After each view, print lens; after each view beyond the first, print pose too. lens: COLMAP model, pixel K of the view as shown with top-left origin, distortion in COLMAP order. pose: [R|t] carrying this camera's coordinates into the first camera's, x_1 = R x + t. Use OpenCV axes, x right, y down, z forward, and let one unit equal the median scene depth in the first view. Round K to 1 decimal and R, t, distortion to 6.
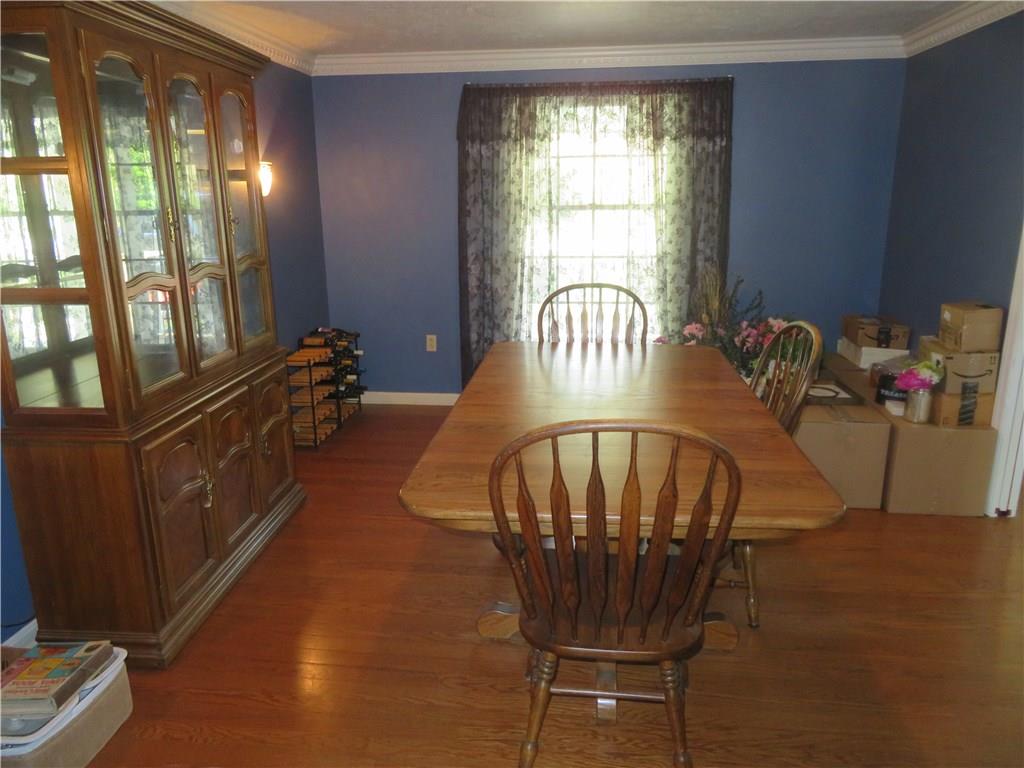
lens RADIAL K [[738.9, 0, 512.7], [0, 738.9, 381.2], [0, 0, 1]] dist [-0.001815, -0.003037]
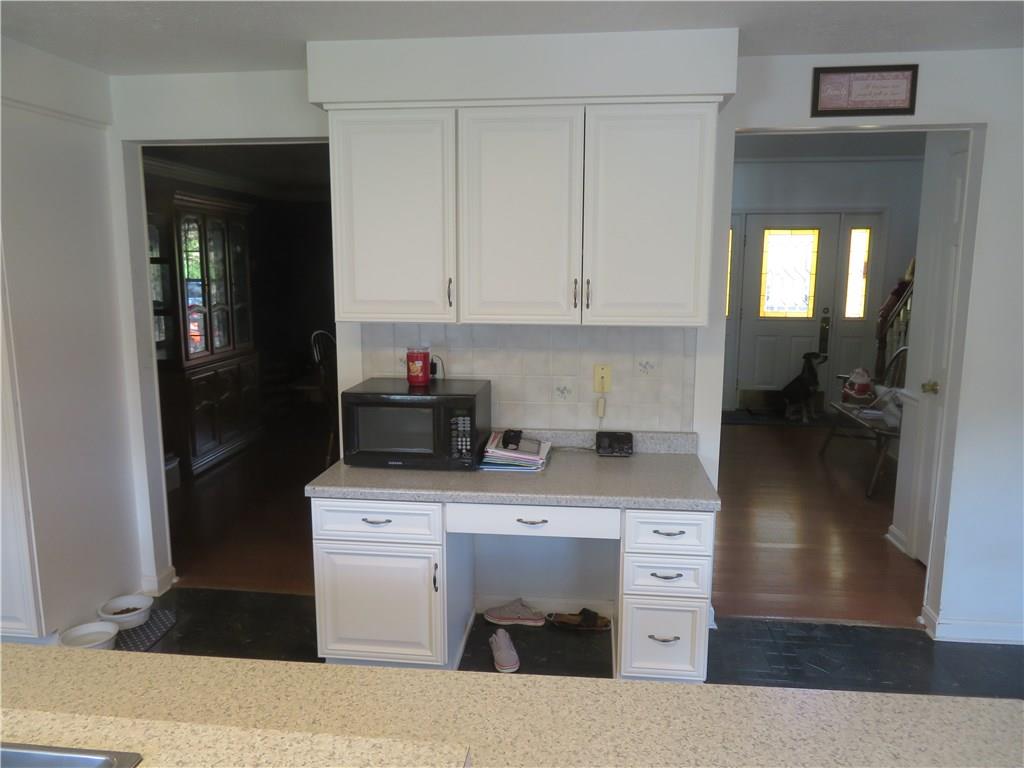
lens RADIAL K [[738.9, 0, 514.2], [0, 738.9, 386.8], [0, 0, 1]] dist [-0.001815, -0.003037]
pose [[0.999812, 0.011906, -0.015289, 0.538412], [-0.013468, 0.994223, -0.106488, 0.334578], [0.013933, 0.106674, 0.994196, -1.246574]]
